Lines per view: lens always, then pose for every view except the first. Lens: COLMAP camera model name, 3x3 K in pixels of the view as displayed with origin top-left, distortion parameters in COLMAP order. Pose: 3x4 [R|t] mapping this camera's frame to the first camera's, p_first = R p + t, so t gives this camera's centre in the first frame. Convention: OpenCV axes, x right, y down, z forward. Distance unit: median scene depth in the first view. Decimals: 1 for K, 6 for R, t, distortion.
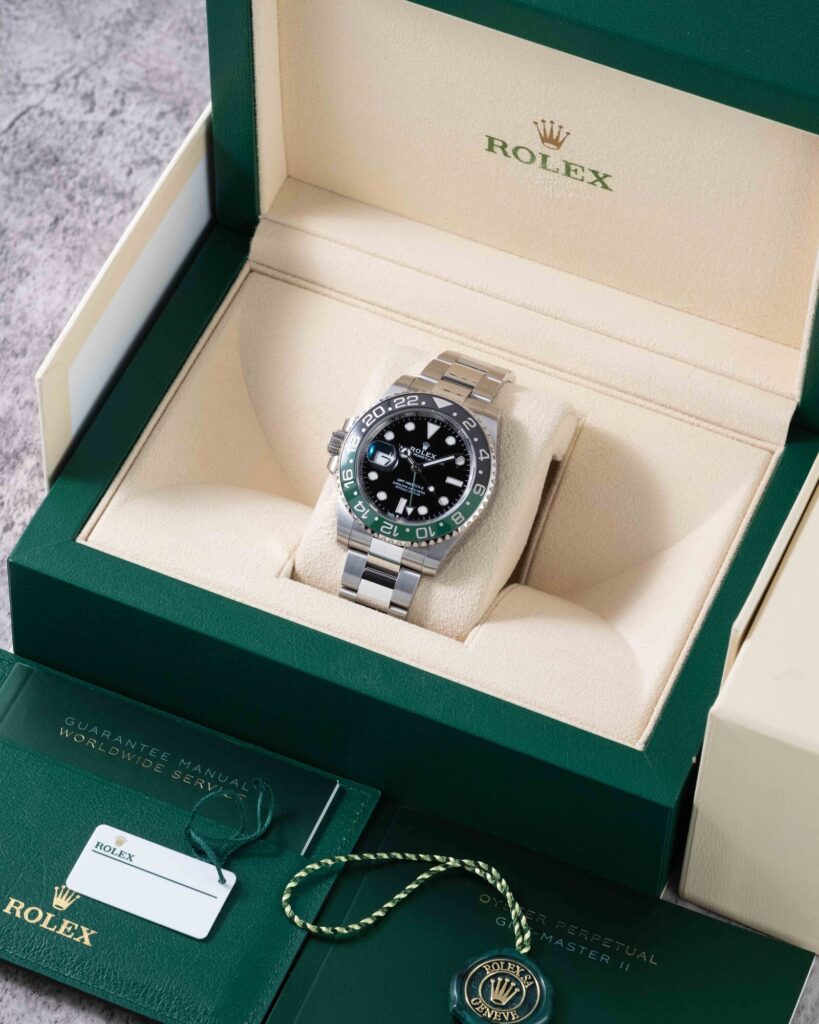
lens RADIAL K [[4567.2, 0, 409.5], [0, 4567.2, 512.0], [0, 0, 1]] dist [0.274171, 0.221617]
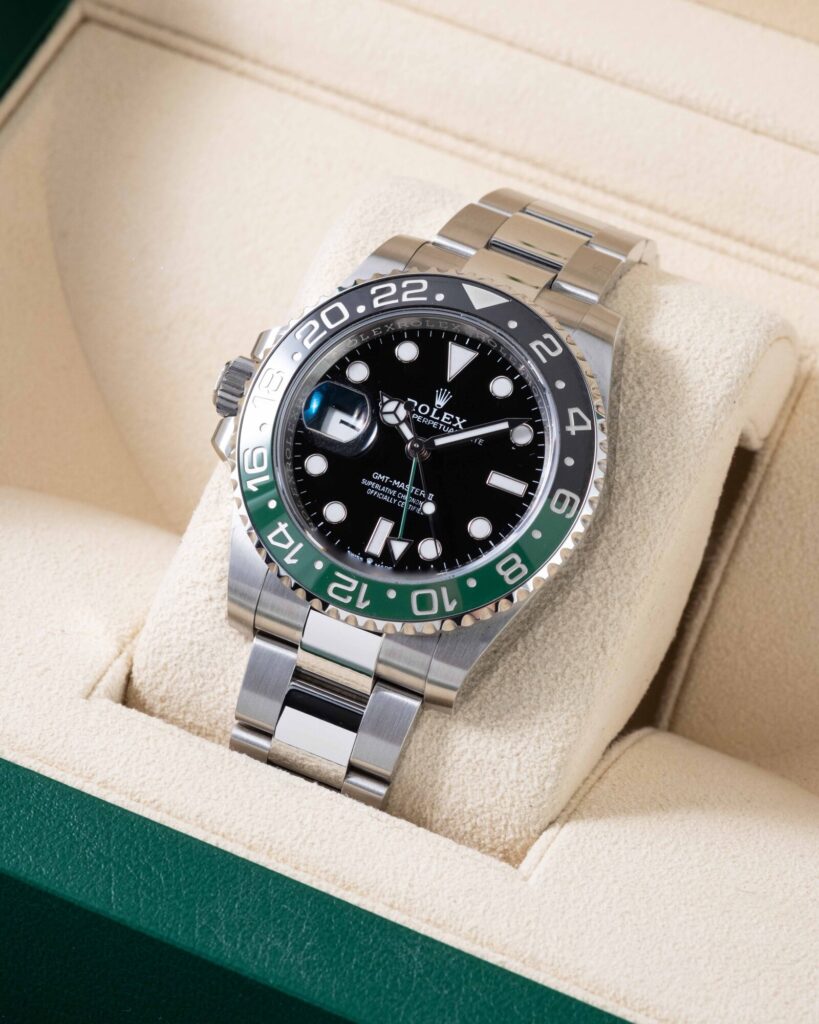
lens RADIAL K [[4567.2, 0, 409.5], [0, 4567.2, 512.0], [0, 0, 1]] dist [0.274171, 0.221617]
pose [[0.999037, 0.027420, -0.034238, 0.015293], [-0.028266, 0.999301, -0.024480, 0.006583], [0.033543, 0.025424, 0.999114, 0.575519]]
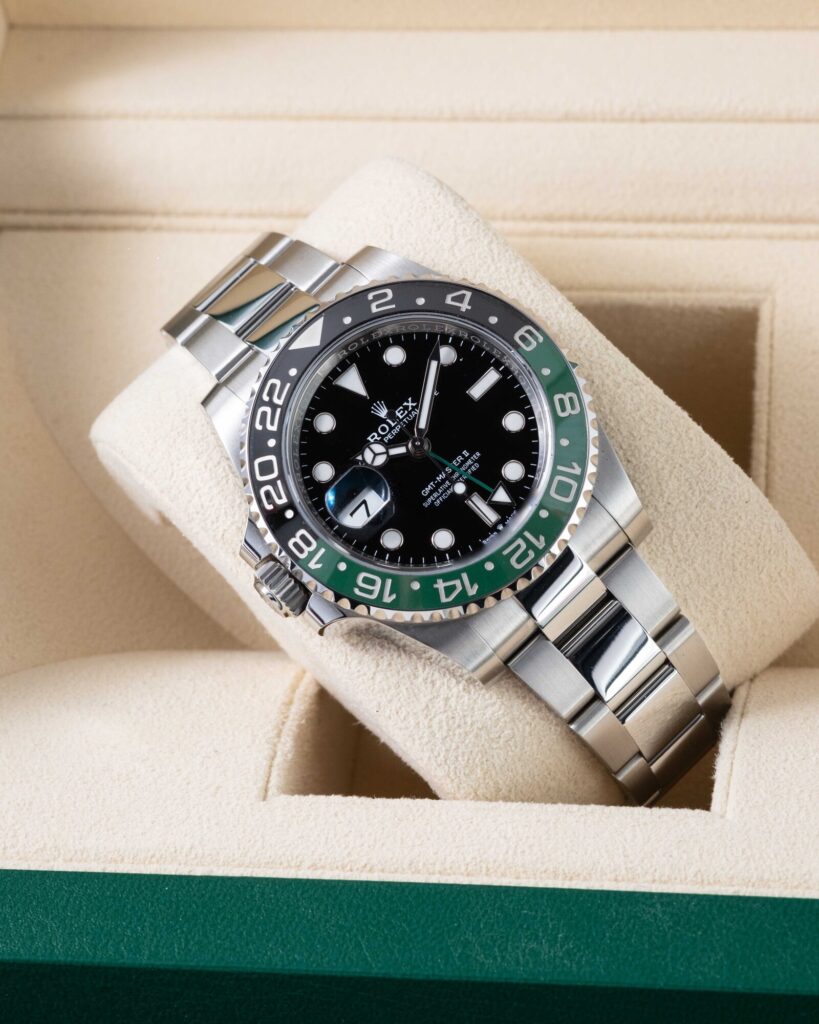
lens RADIAL K [[4567.2, 0, 409.5], [0, 4567.2, 512.0], [0, 0, 1]] dist [0.274171, 0.221617]
pose [[0.950560, -0.297366, 0.089499, -0.047312], [0.304236, 0.949529, -0.076391, 0.026161], [-0.062265, 0.099843, 0.993053, 0.551694]]
